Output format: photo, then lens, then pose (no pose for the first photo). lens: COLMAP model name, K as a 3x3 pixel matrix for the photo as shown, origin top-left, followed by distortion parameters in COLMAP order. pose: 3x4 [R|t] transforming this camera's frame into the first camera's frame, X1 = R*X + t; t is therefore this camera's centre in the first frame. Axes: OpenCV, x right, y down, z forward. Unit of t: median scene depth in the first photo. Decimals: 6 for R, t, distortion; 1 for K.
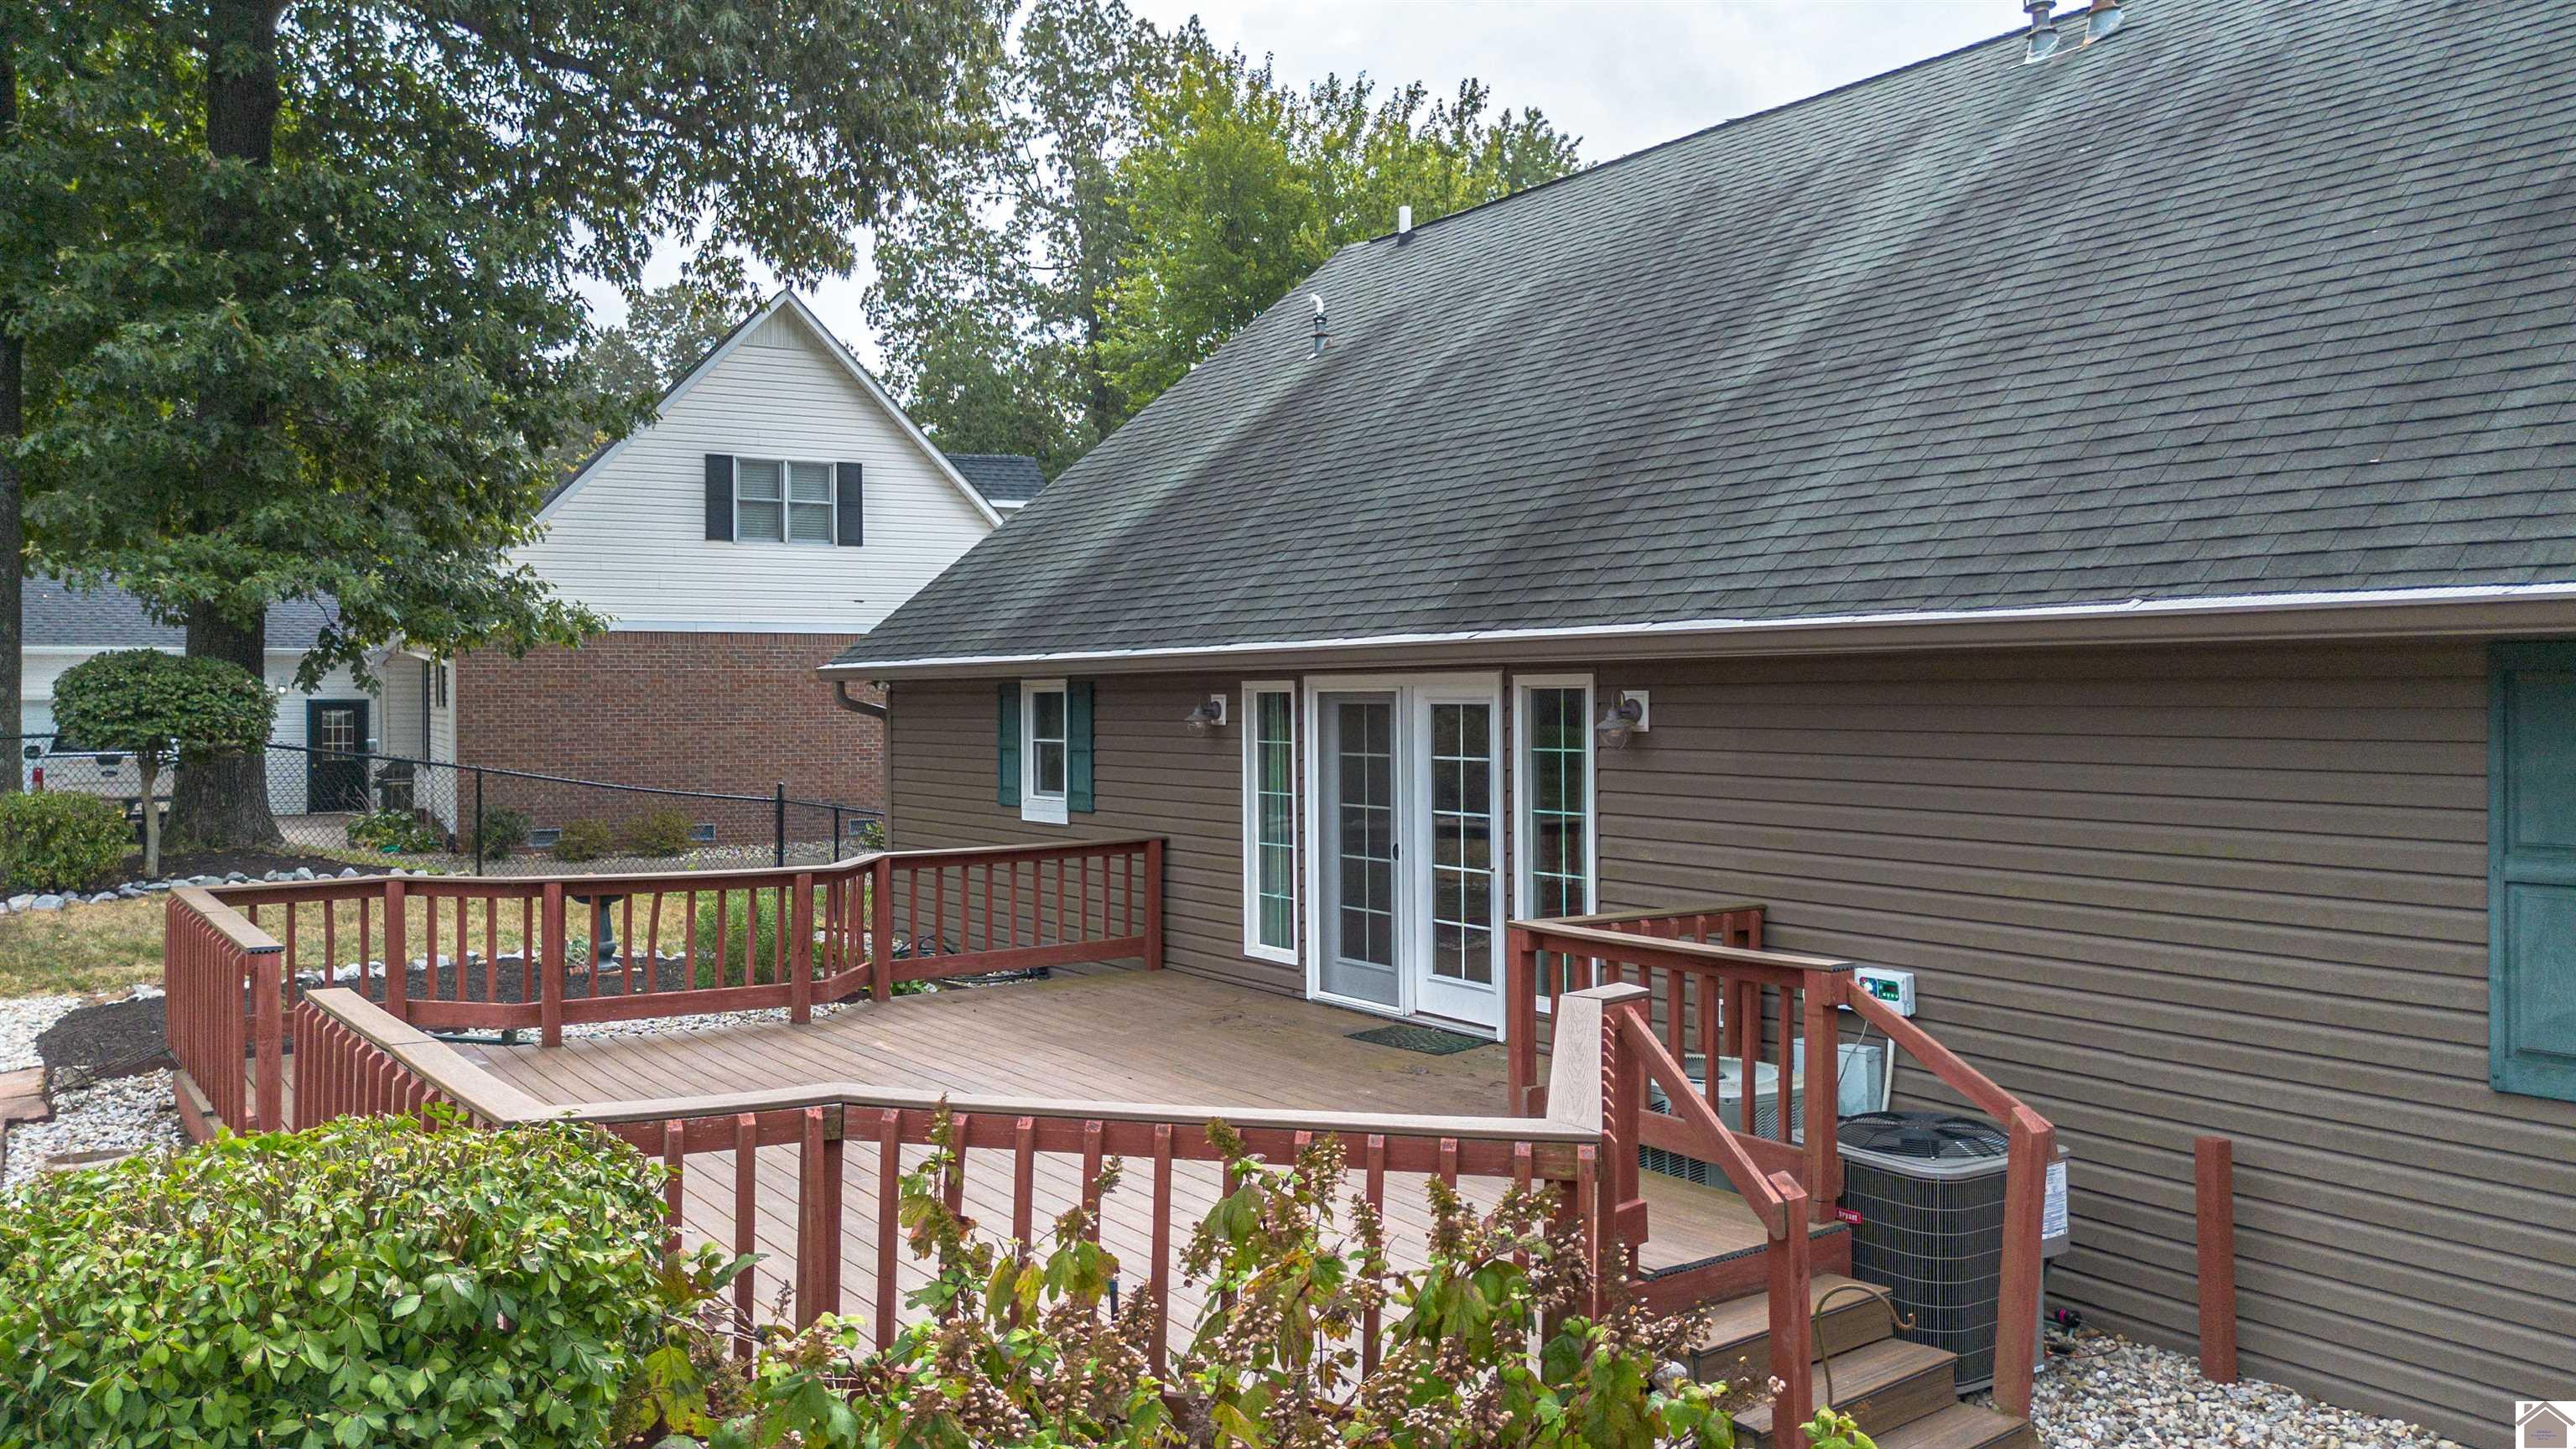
lens RADIAL K [[1919.0, 0, 1278.6], [0, 1919.0, 808.7], [0, 0, 1]] dist [0.058724, -0.055686]
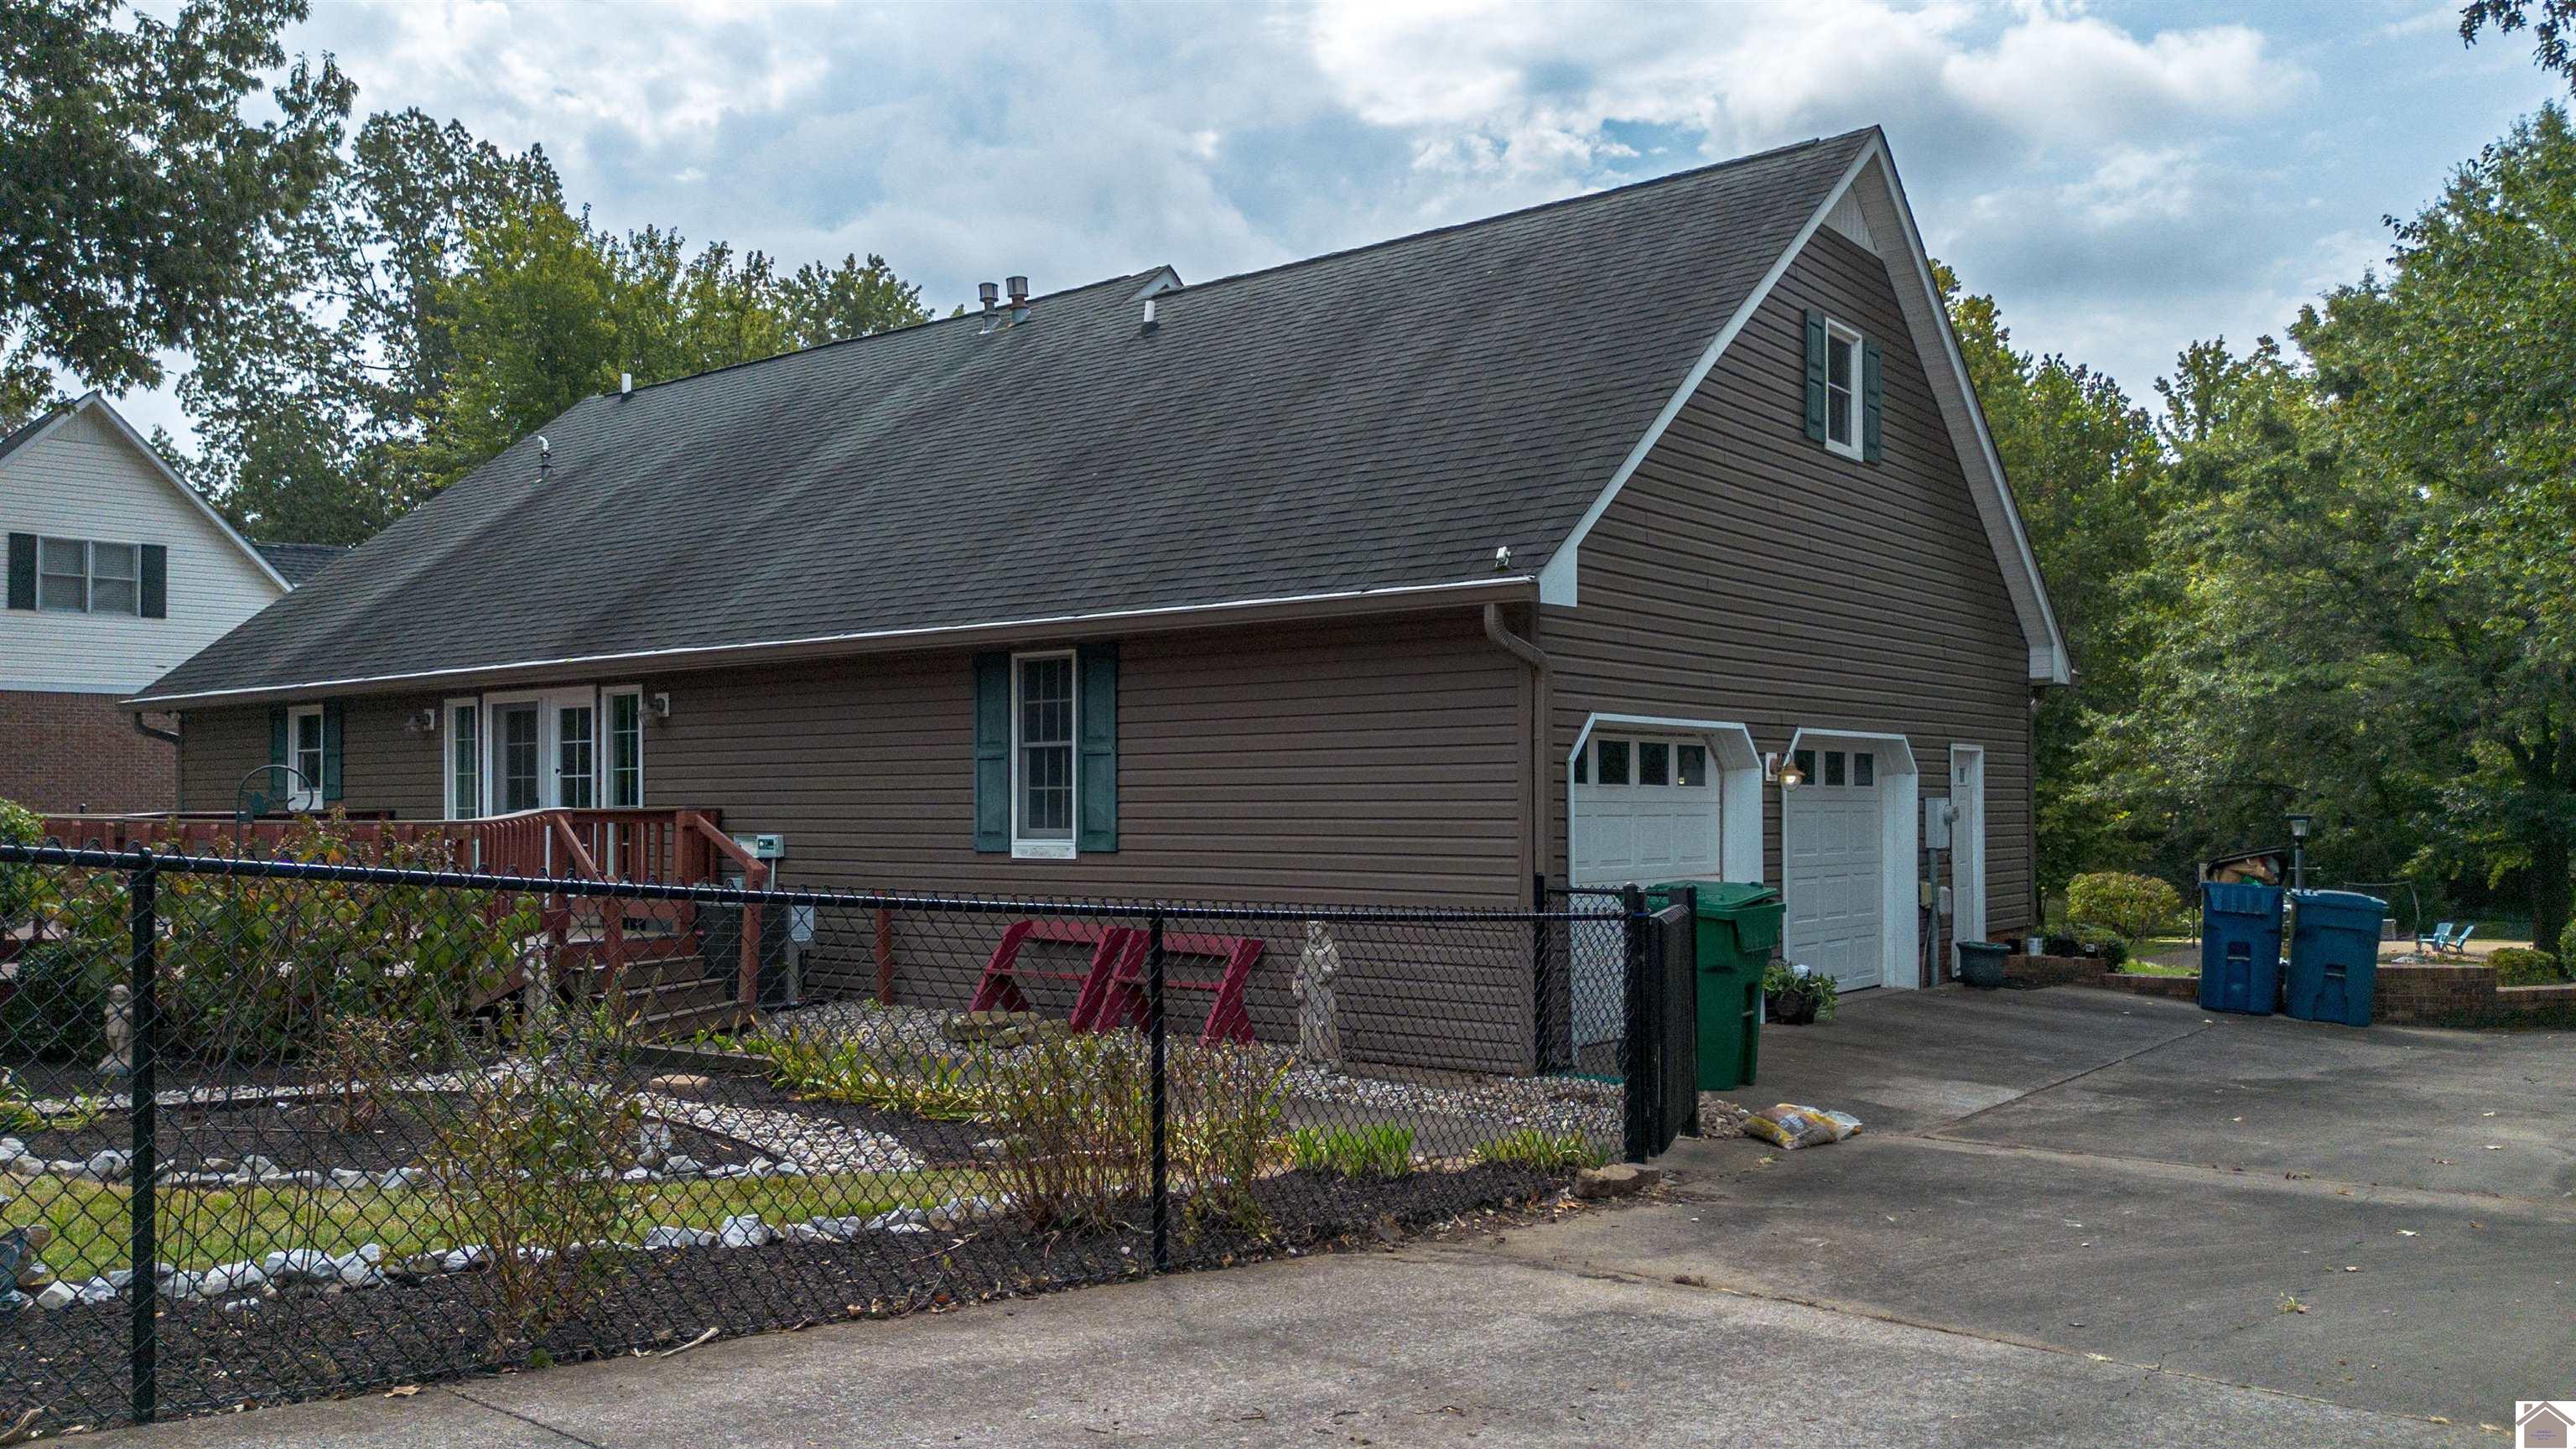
lens RADIAL K [[1919.0, 0, 1278.6], [0, 1919.0, 808.7], [0, 0, 1]] dist [0.058724, -0.055686]
pose [[0.954604, 0.000196, 0.297878, 0.029192], [0.017535, 0.998229, -0.056852, 0.022167], [-0.297361, 0.059495, 0.952910, -0.119200]]
